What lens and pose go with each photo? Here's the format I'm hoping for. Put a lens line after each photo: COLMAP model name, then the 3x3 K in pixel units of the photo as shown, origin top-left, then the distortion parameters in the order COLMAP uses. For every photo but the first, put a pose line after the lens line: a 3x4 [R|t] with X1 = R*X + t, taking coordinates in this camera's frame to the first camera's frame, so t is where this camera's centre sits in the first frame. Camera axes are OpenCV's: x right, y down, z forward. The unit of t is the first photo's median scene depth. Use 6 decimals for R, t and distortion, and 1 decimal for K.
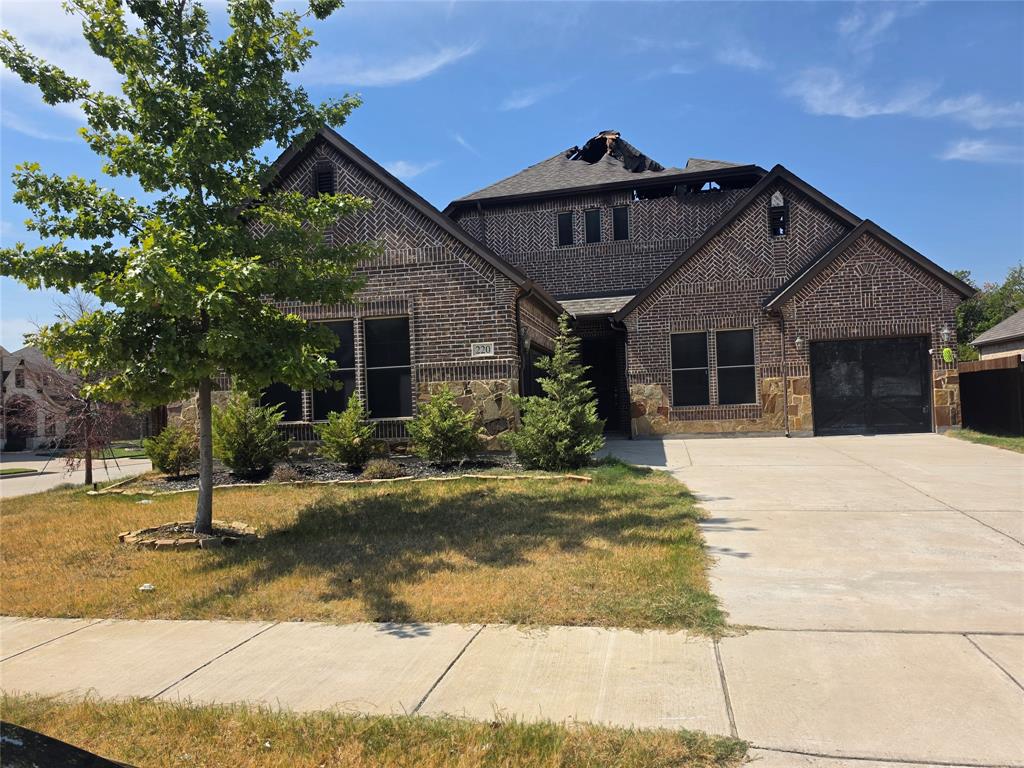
lens RADIAL K [[696.8, 0, 515.5], [0, 696.8, 387.4], [0, 0, 1]] dist [0.126831, -0.181295]
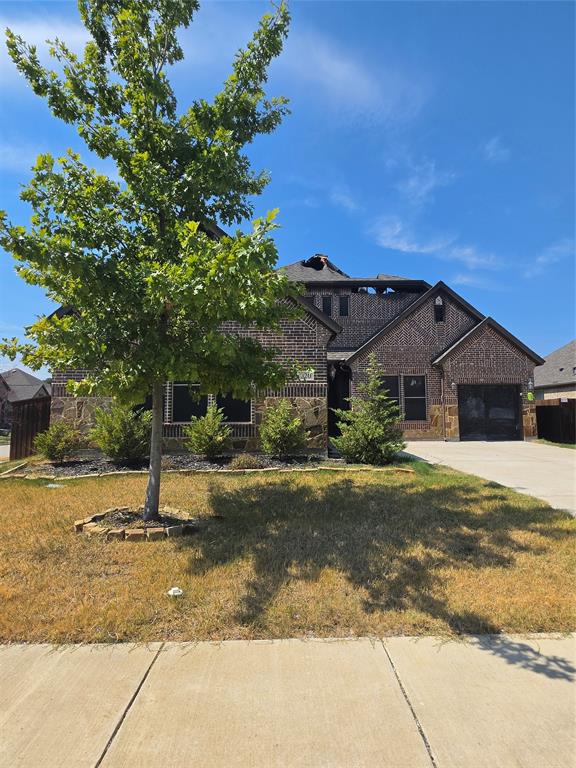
lens RADIAL K [[402.6, 0, 290.1], [0, 402.6, 373.3], [0, 0, 1]] dist [-0.001532, -0.000507]
pose [[0.973378, 0.060335, 0.221121, -0.188203], [-0.041257, 0.995096, -0.089904, 0.011018], [-0.225461, 0.078388, 0.971094, 0.154214]]
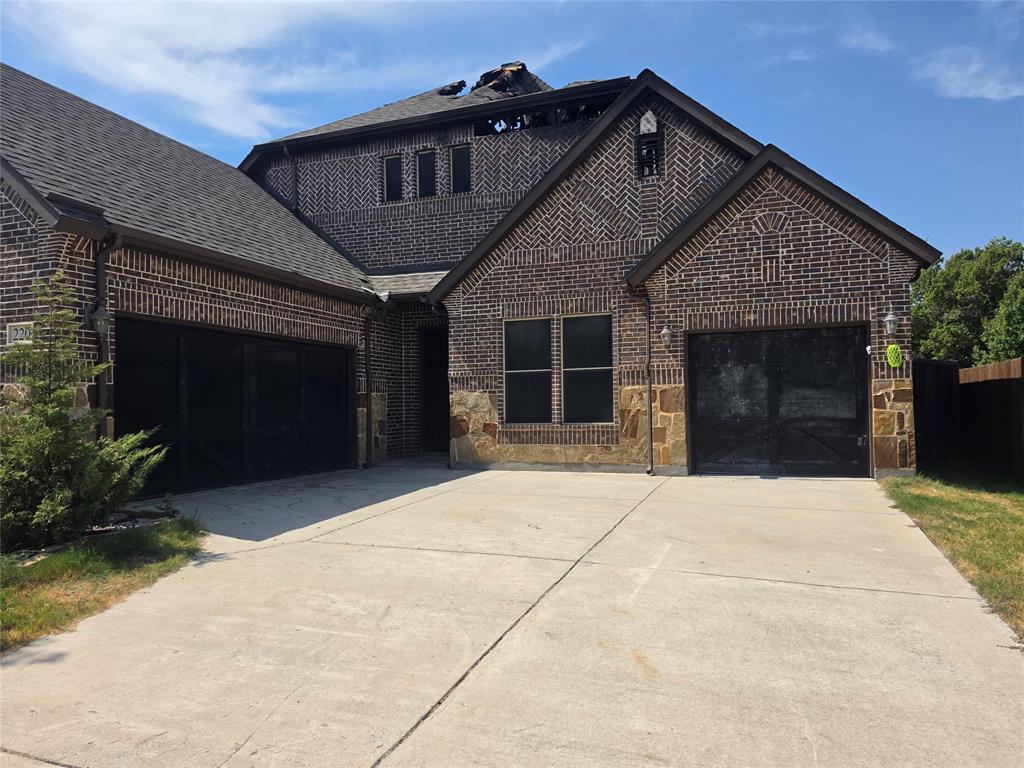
lens RADIAL K [[703.4, 0, 506.1], [0, 703.4, 391.1], [0, 0, 1]] dist [0.087044, -0.079913]
pose [[0.989518, 0.021142, -0.142854, 0.343373], [-0.019894, 0.999751, 0.010157, -0.013350], [0.143033, -0.007209, 0.989692, 0.311386]]
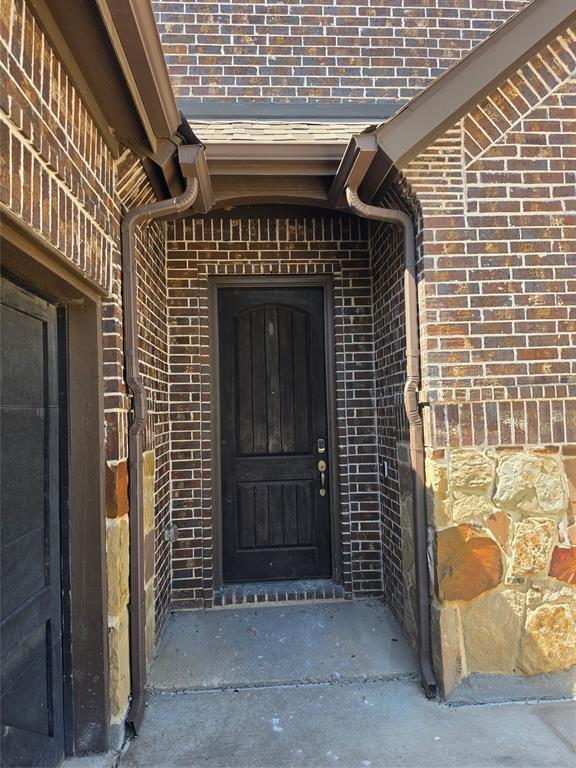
lens RADIAL K [[527.5, 0, 288.0], [0, 527.5, 384.0], [0, 0, 1]] dist [0.087044, -0.079913]
pose [[0.962349, 0.026351, 0.270538, 0.075325], [-0.015578, 0.999001, -0.041892, -0.017952], [-0.271372, 0.036100, 0.961797, 0.897198]]
